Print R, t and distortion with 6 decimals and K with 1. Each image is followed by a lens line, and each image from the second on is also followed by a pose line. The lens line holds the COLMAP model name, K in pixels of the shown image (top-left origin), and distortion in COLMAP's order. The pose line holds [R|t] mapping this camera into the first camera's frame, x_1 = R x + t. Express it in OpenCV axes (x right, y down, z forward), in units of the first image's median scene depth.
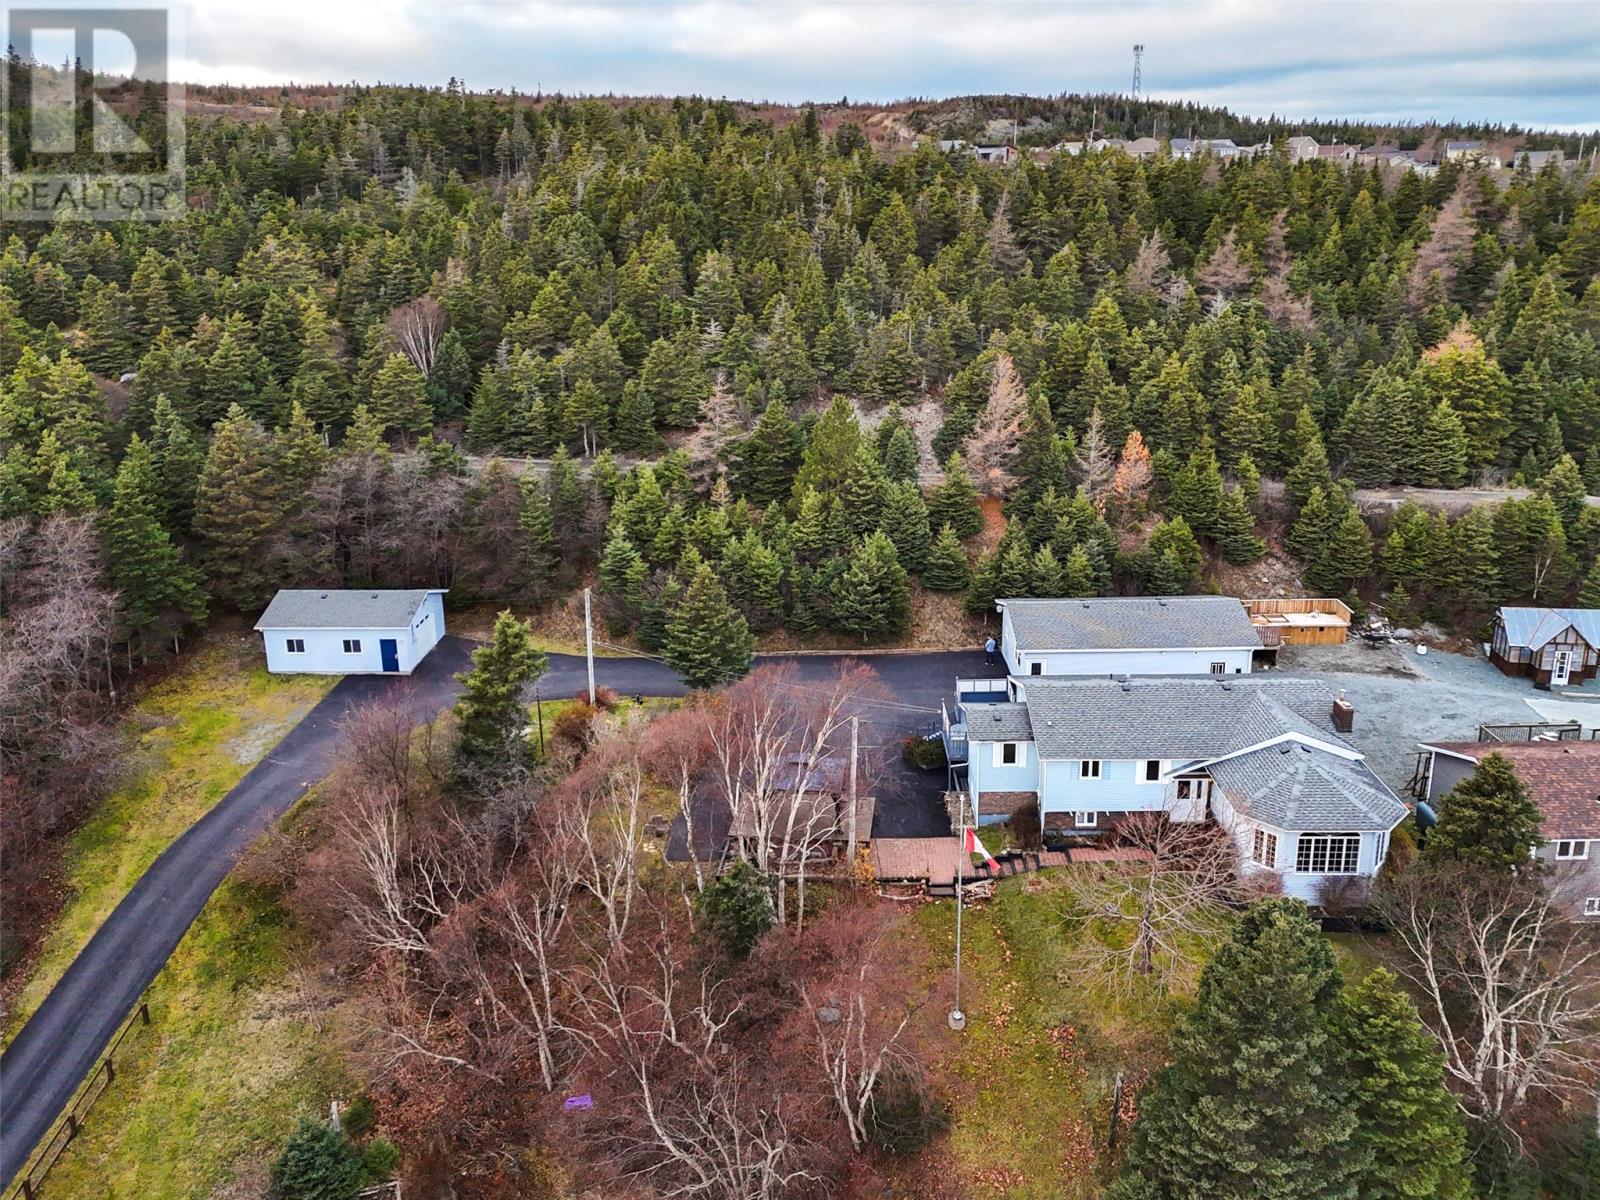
lens RADIAL K [[1200.2, 0, 837.7], [0, 1200.2, 522.9], [0, 0, 1]] dist [0.069768, -0.055150]
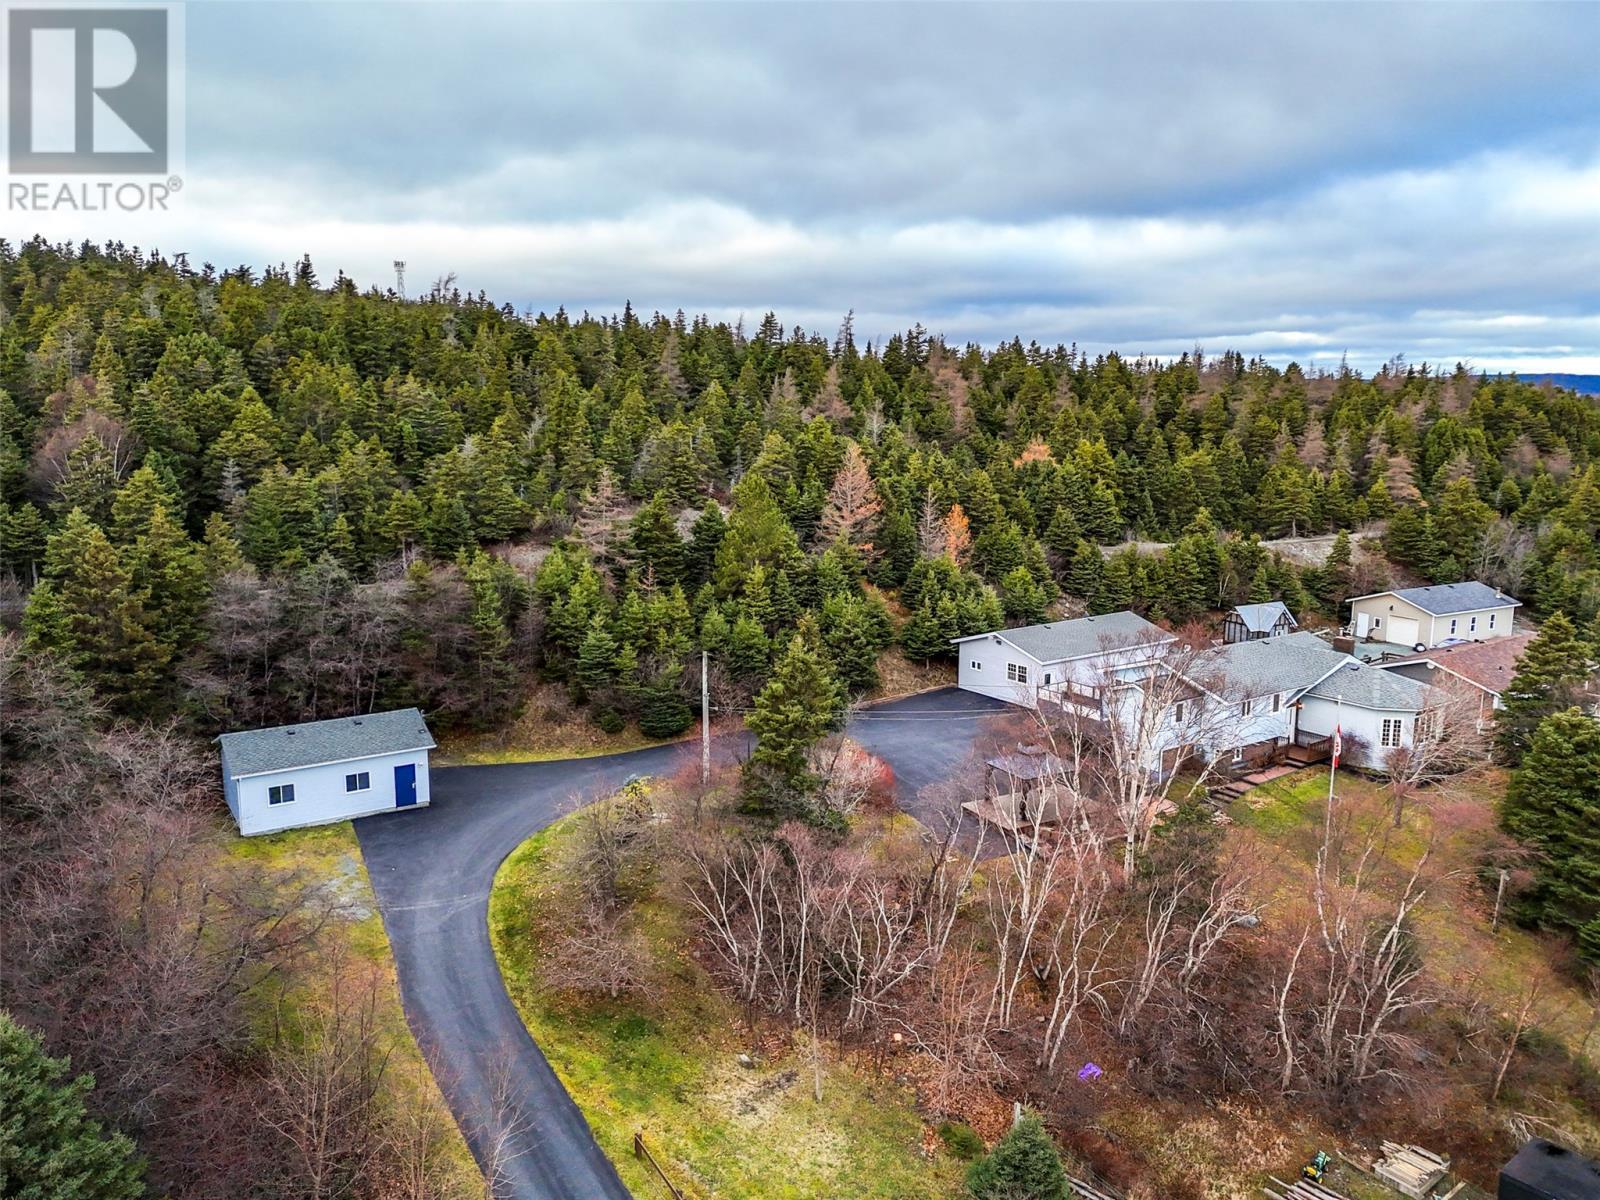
lens RADIAL K [[1169.5, 0, 796.4], [0, 1169.5, 599.5], [0, 0, 1]] dist [0.074489, -0.059417]
pose [[0.826959, -0.084775, 0.555835, -0.548018], [0.145001, 0.987284, -0.065150, 0.070189], [-0.543244, 0.134473, 0.828736, 0.157127]]
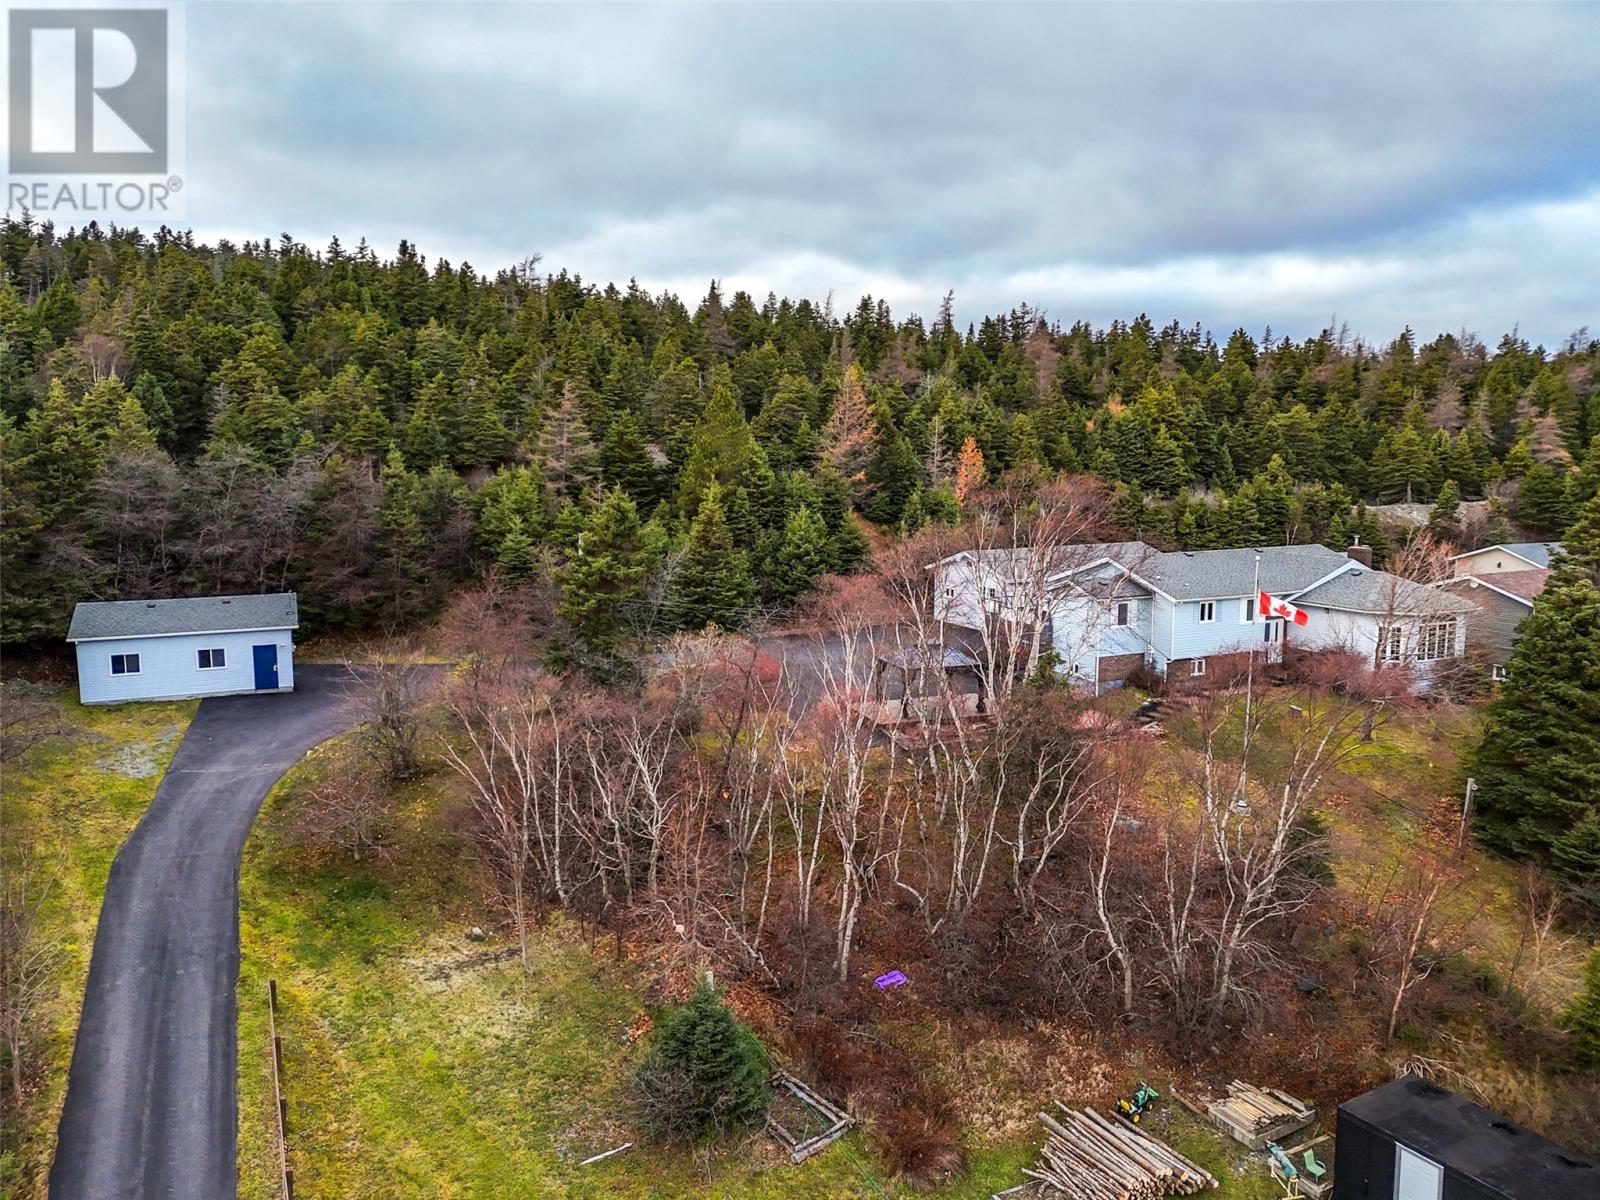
lens RADIAL K [[1169.5, 0, 796.4], [0, 1169.5, 599.5], [0, 0, 1]] dist [0.074489, -0.059417]
pose [[0.905642, -0.049141, 0.421187, -0.354392], [0.109732, 0.986588, -0.120840, 0.183388], [-0.409600, 0.155655, 0.898888, 0.153845]]
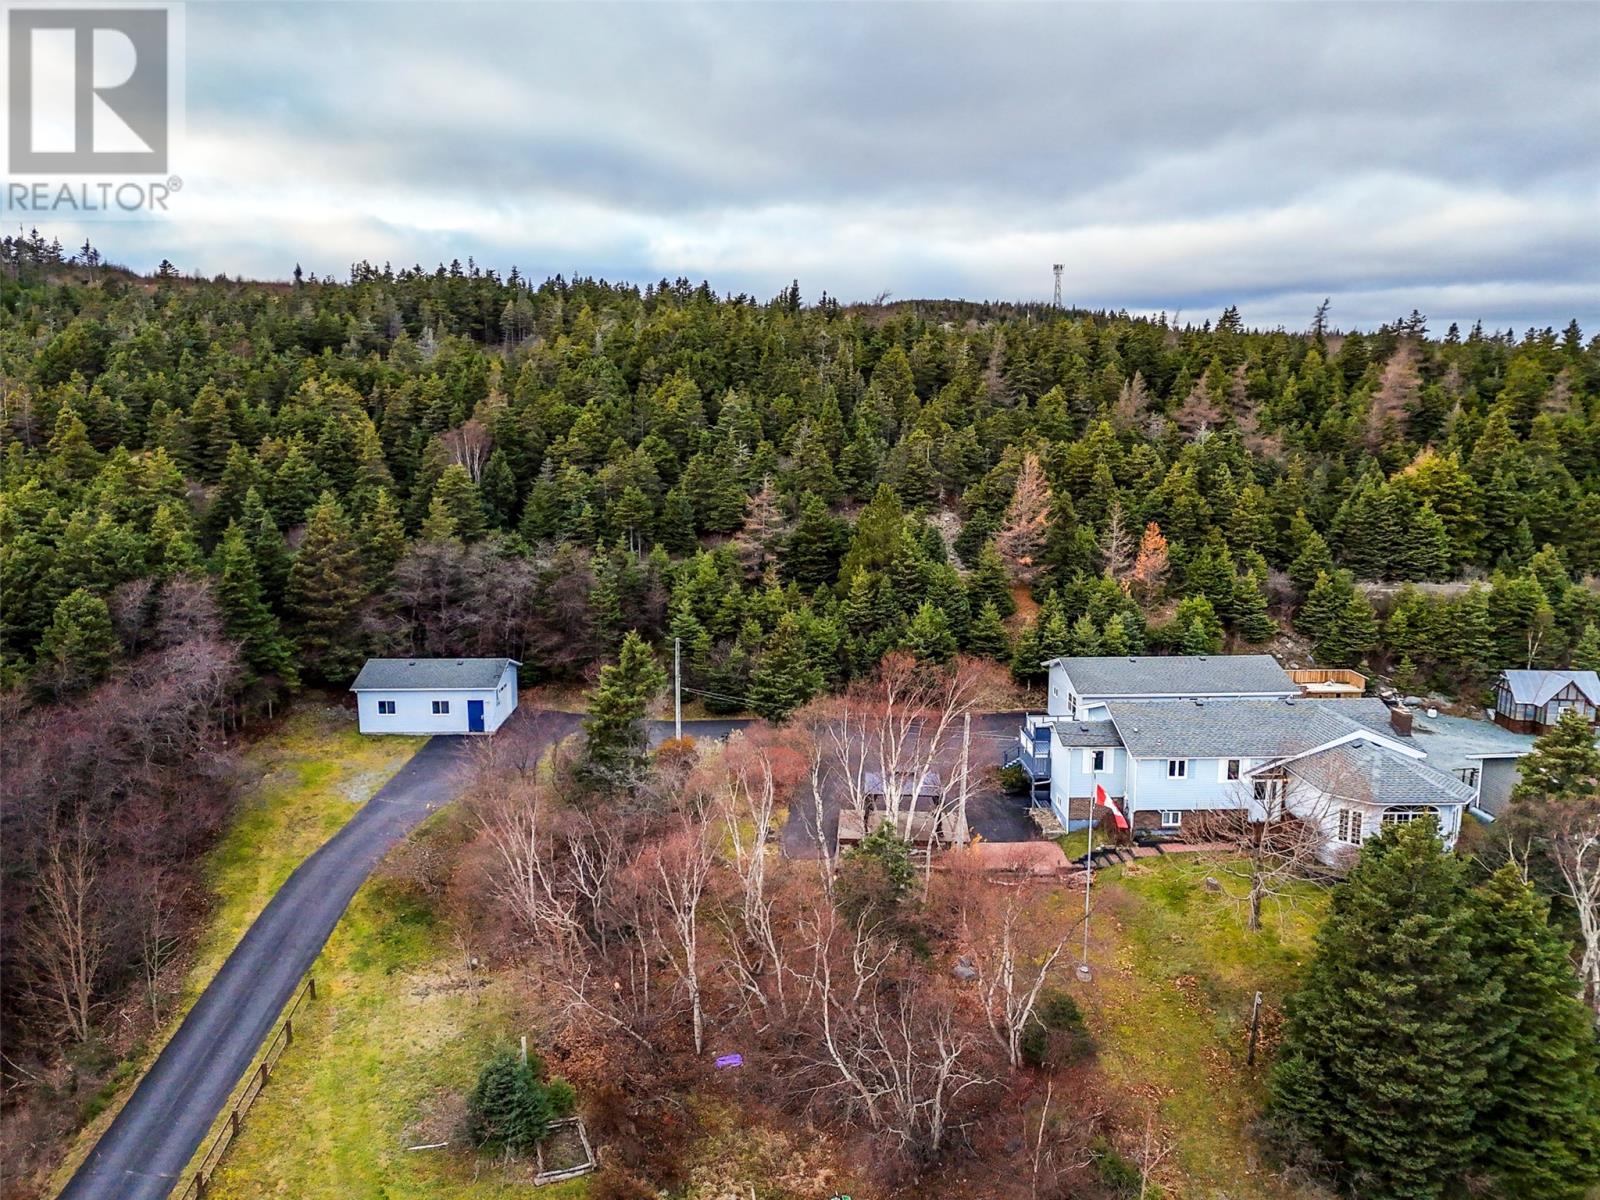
lens RADIAL K [[1169.5, 0, 796.4], [0, 1169.5, 599.5], [0, 0, 1]] dist [0.074489, -0.059417]
pose [[0.999652, 0.001686, 0.026341, -0.107729], [0.001051, 0.994624, -0.103550, 0.107186], [-0.026374, 0.103541, 0.994275, -0.044461]]
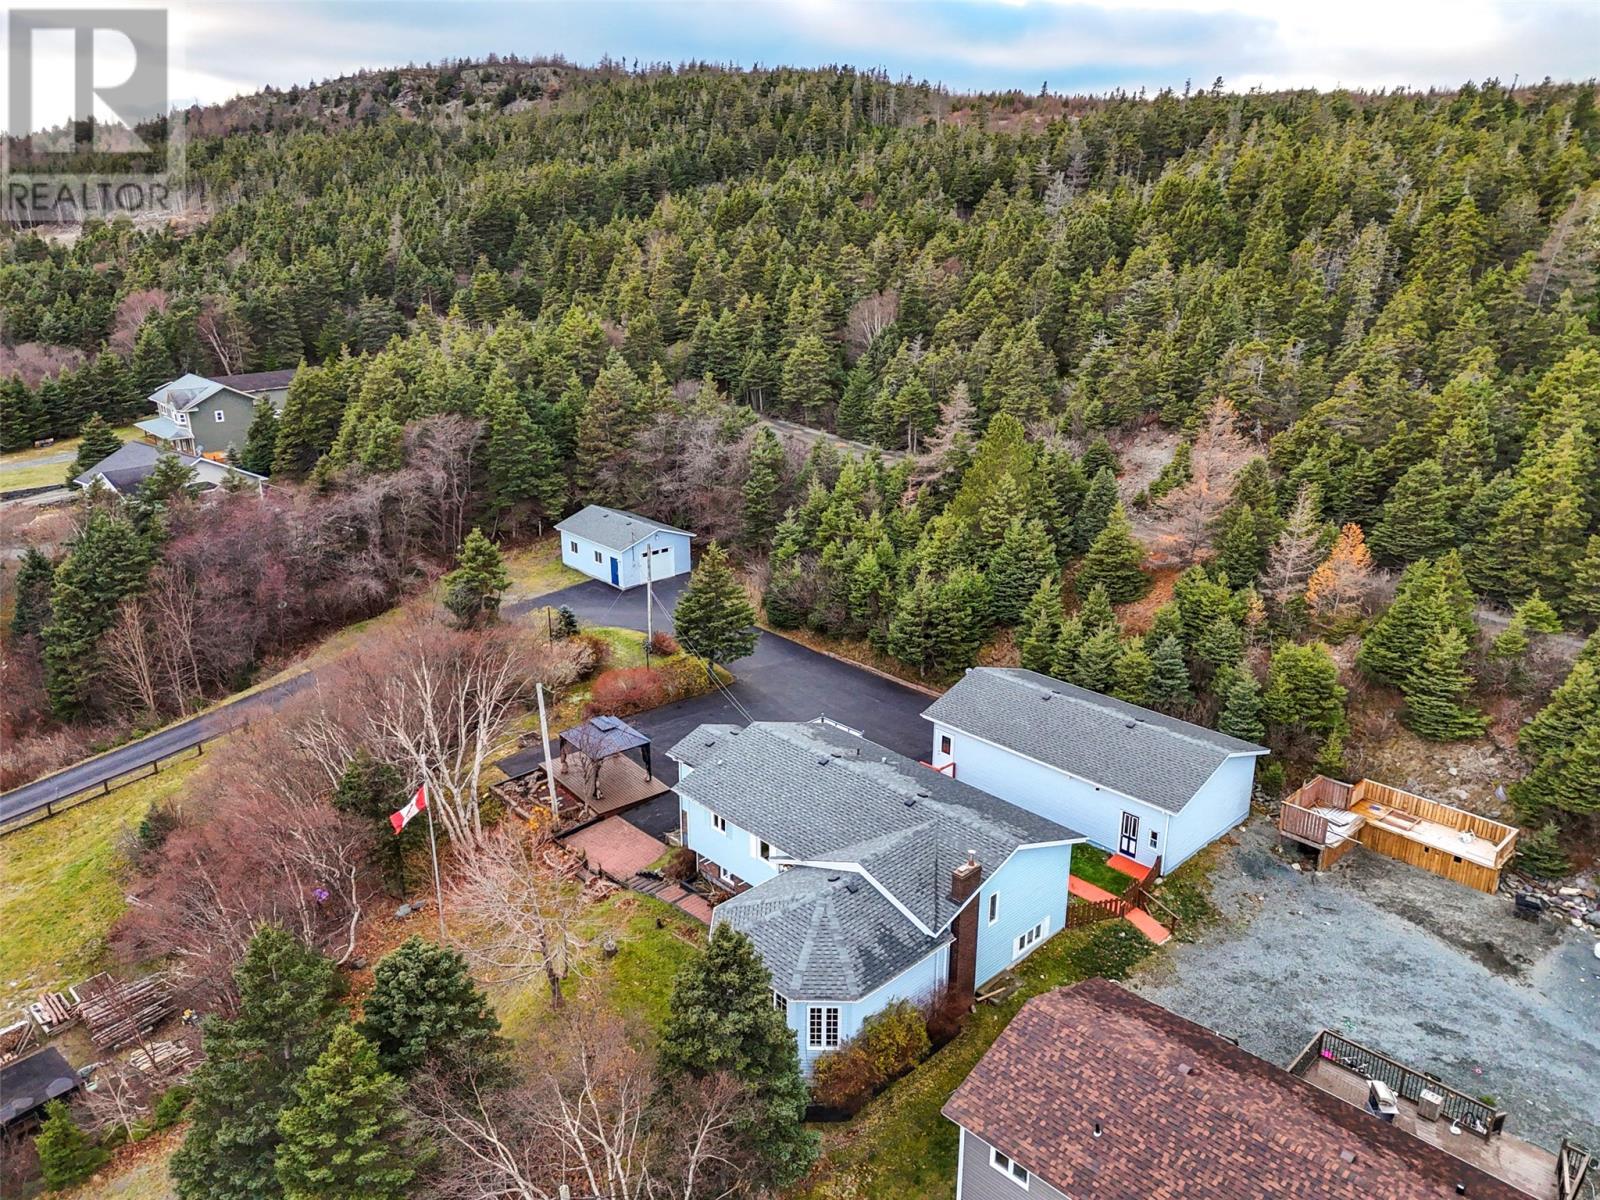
lens RADIAL K [[1169.5, 0, 796.4], [0, 1169.5, 599.5], [0, 0, 1]] dist [0.074489, -0.059417]
pose [[0.685989, 0.250907, -0.682982, 0.551366], [-0.205050, 0.967282, 0.149398, -0.075829], [0.698121, 0.037560, 0.714994, 0.250946]]
